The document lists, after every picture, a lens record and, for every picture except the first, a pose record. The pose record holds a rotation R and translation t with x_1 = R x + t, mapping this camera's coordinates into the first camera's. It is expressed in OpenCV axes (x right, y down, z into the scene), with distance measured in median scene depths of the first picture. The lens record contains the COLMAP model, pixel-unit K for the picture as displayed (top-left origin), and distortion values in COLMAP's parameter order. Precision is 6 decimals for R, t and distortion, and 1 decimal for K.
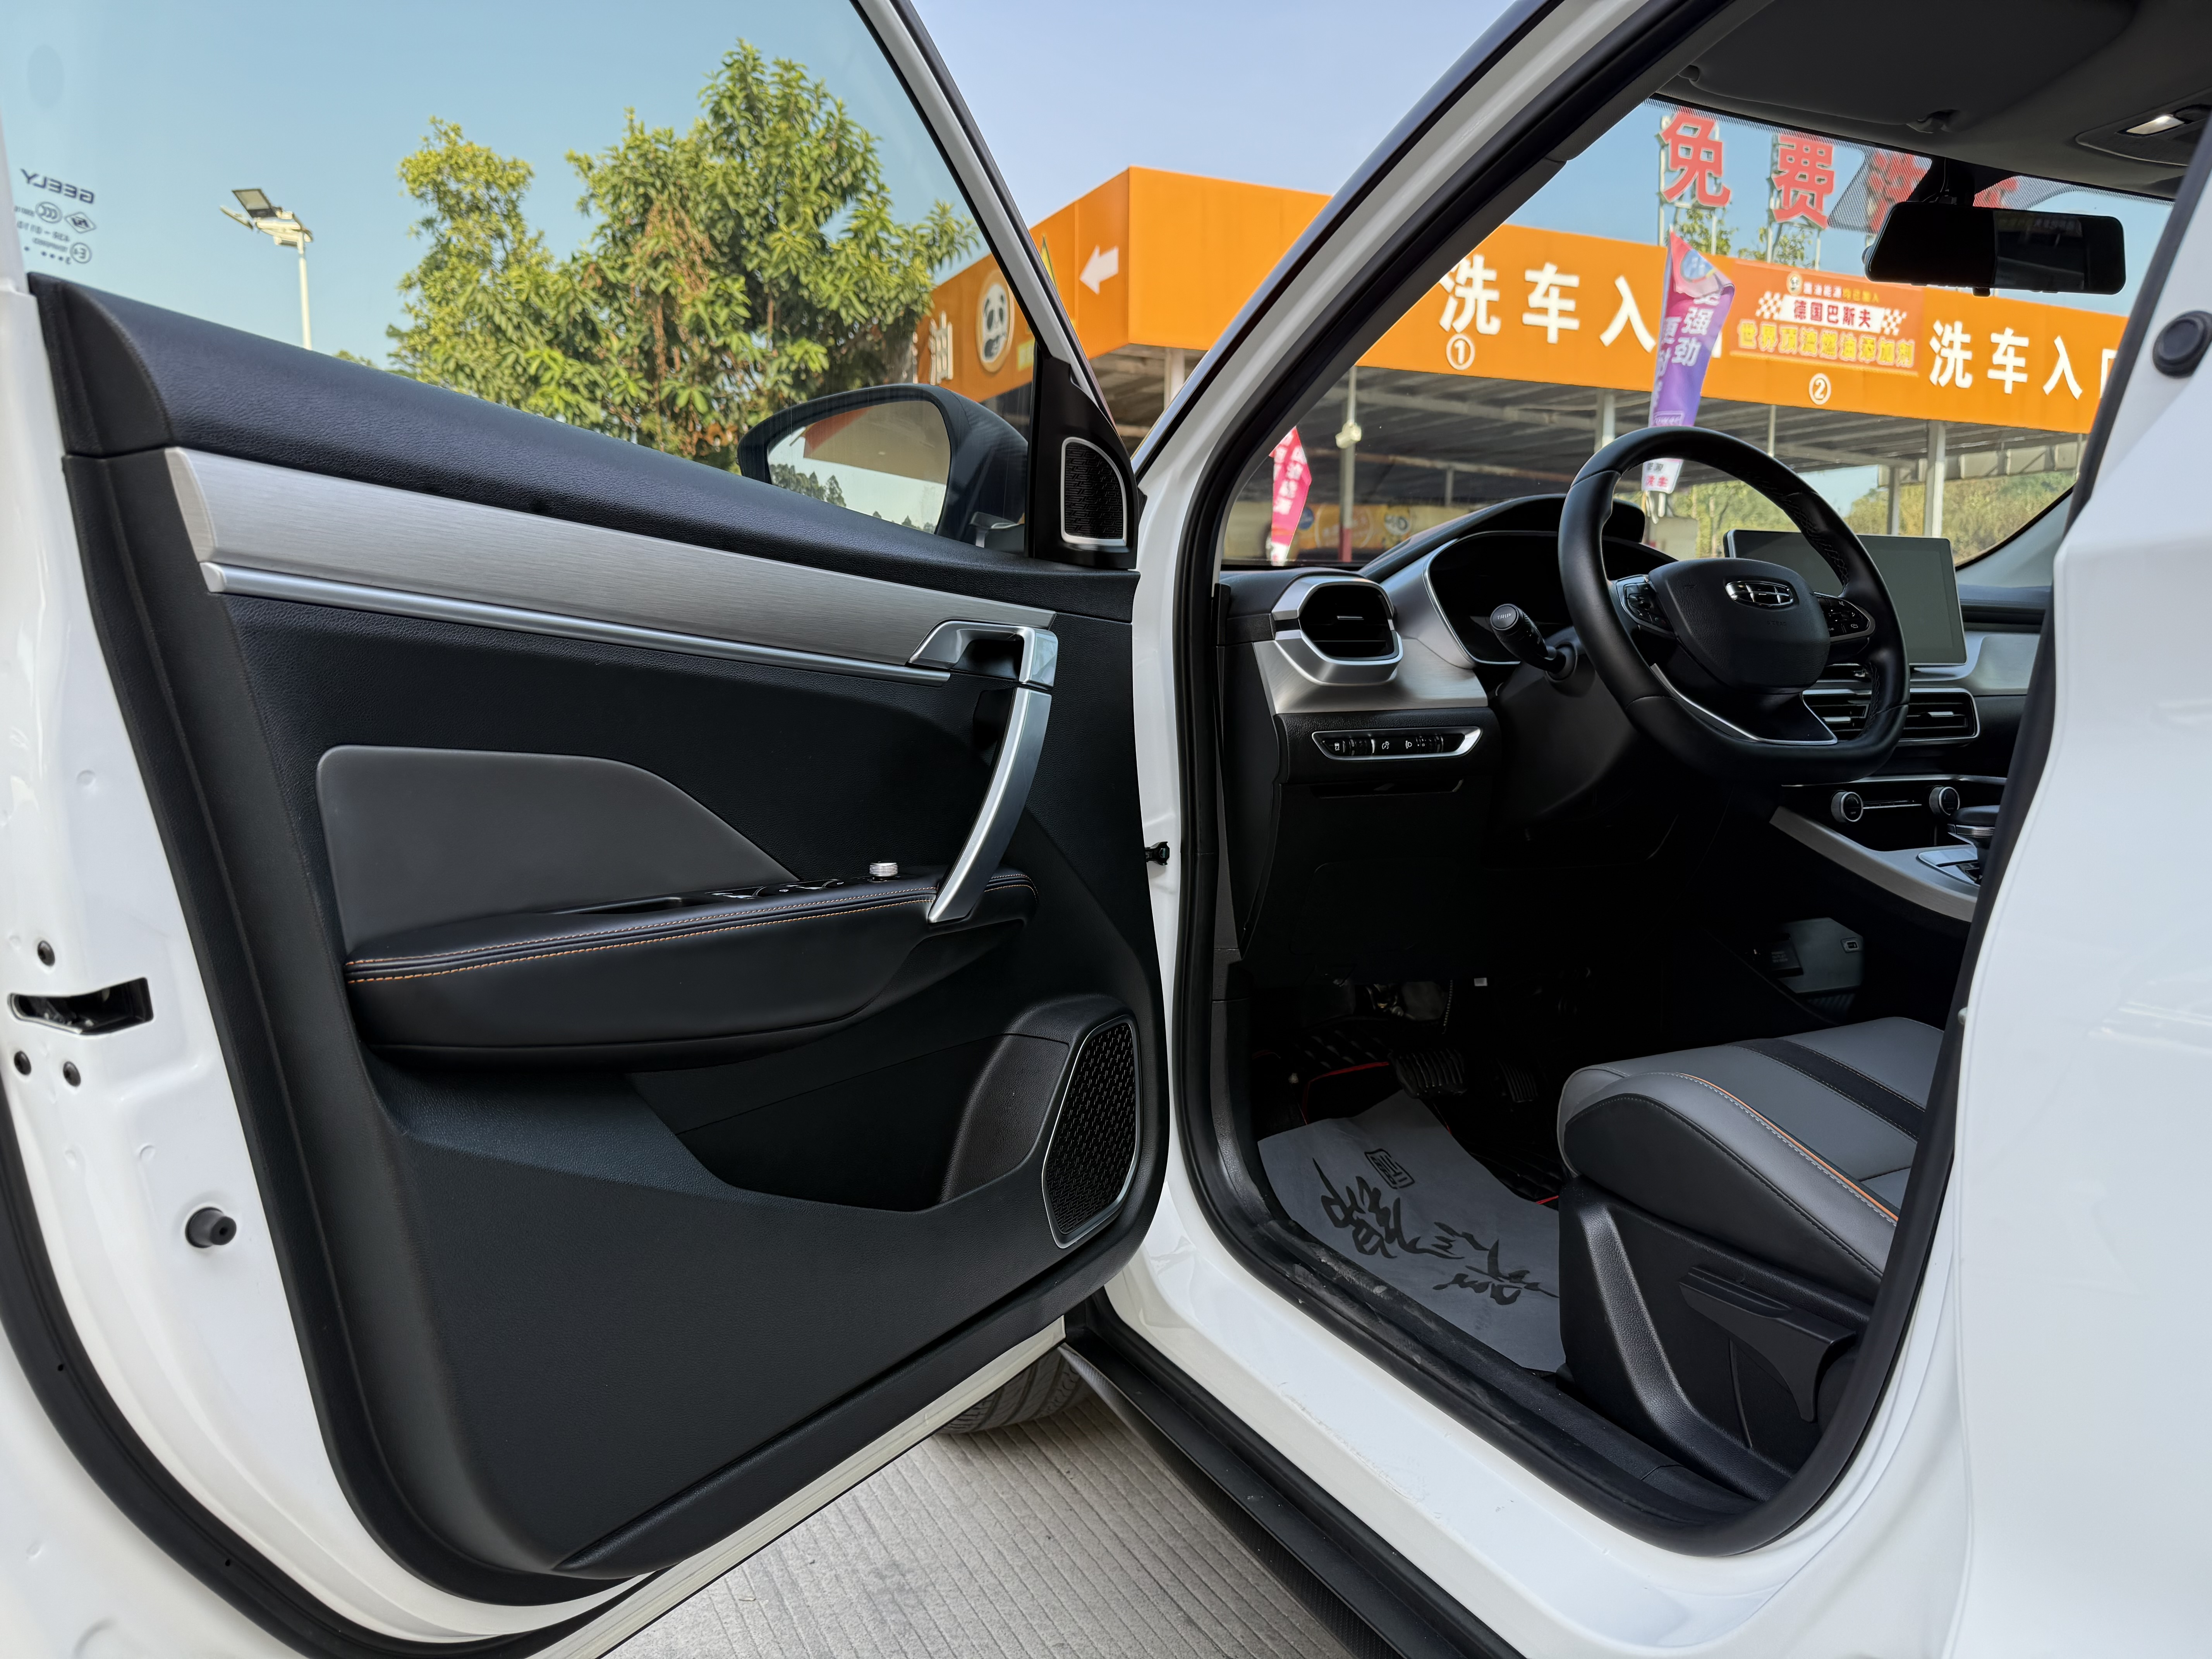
lens RADIAL K [[1600.2, 0, 1120.0], [0, 1600.2, 824.7], [0, 0, 1]] dist [0.023881, -0.034427]
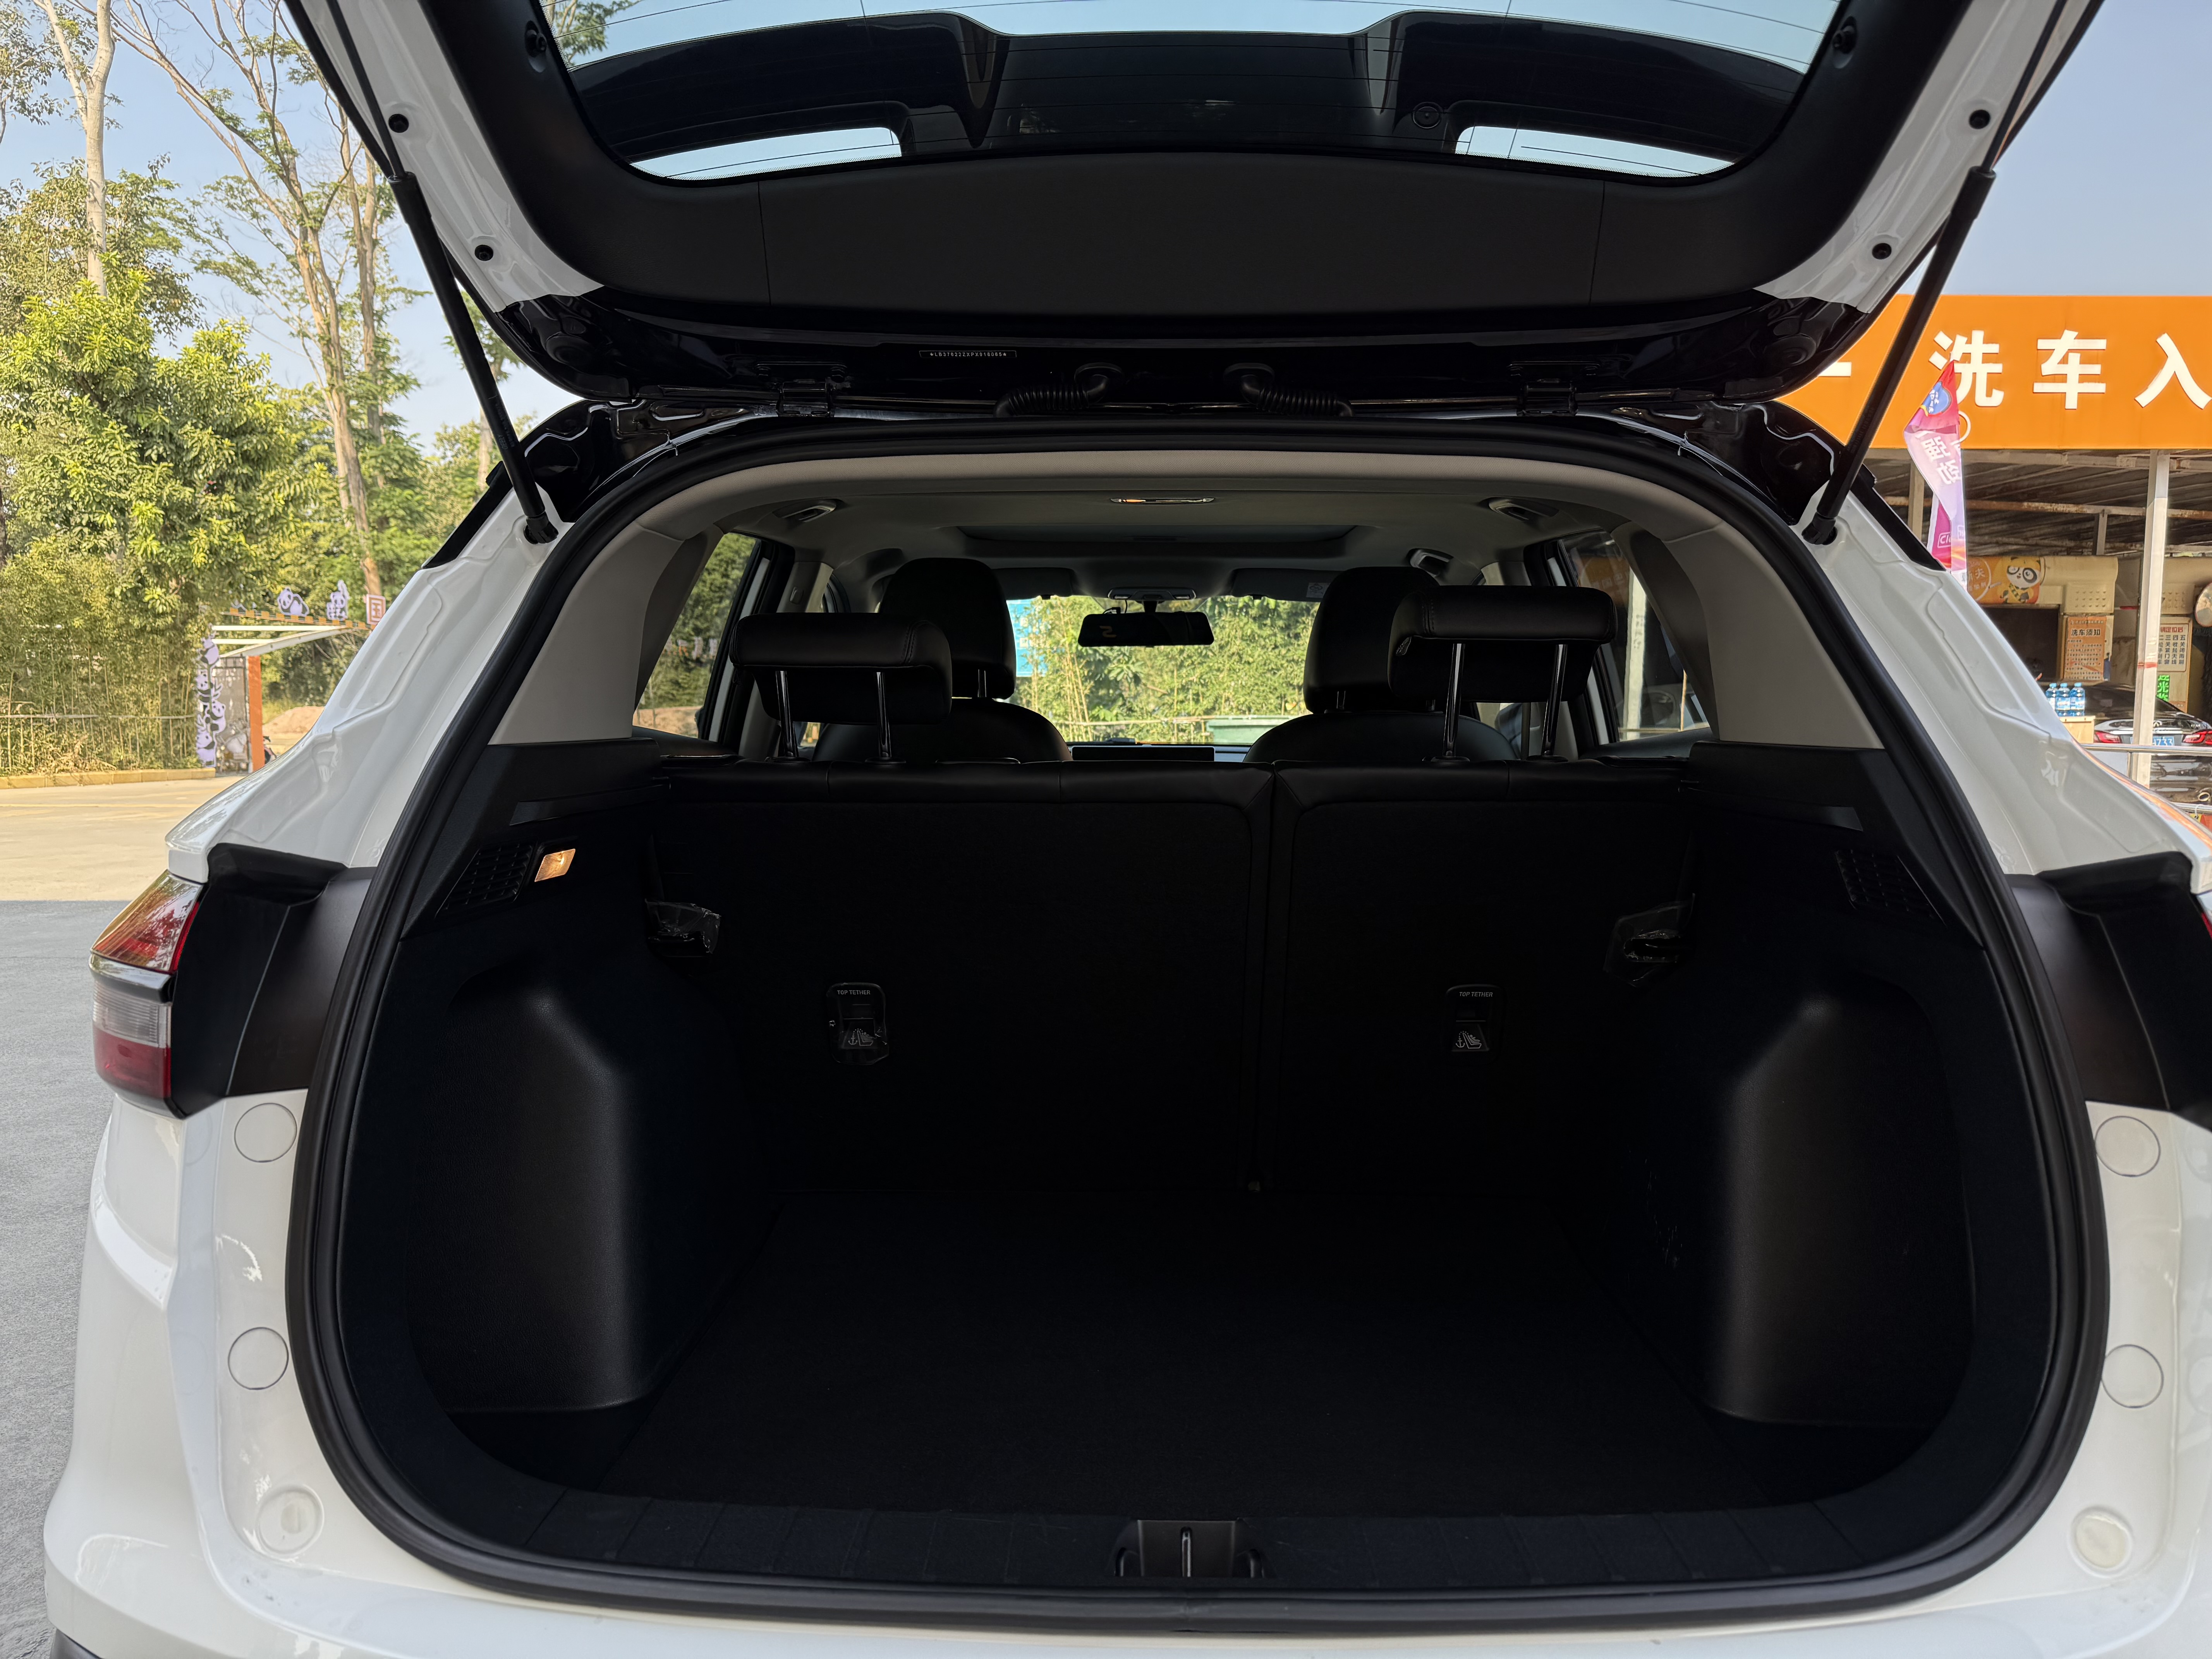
lens RADIAL K [[1600.2, 0, 1111.8], [0, 1600.2, 831.7], [0, 0, 1]] dist [0.023881, -0.034427]
pose [[0.898141, 0.040042, -0.437881, 0.168964], [-0.048486, 0.998791, -0.008116, -0.008187], [0.437027, 0.028521, 0.898996, -0.110620]]
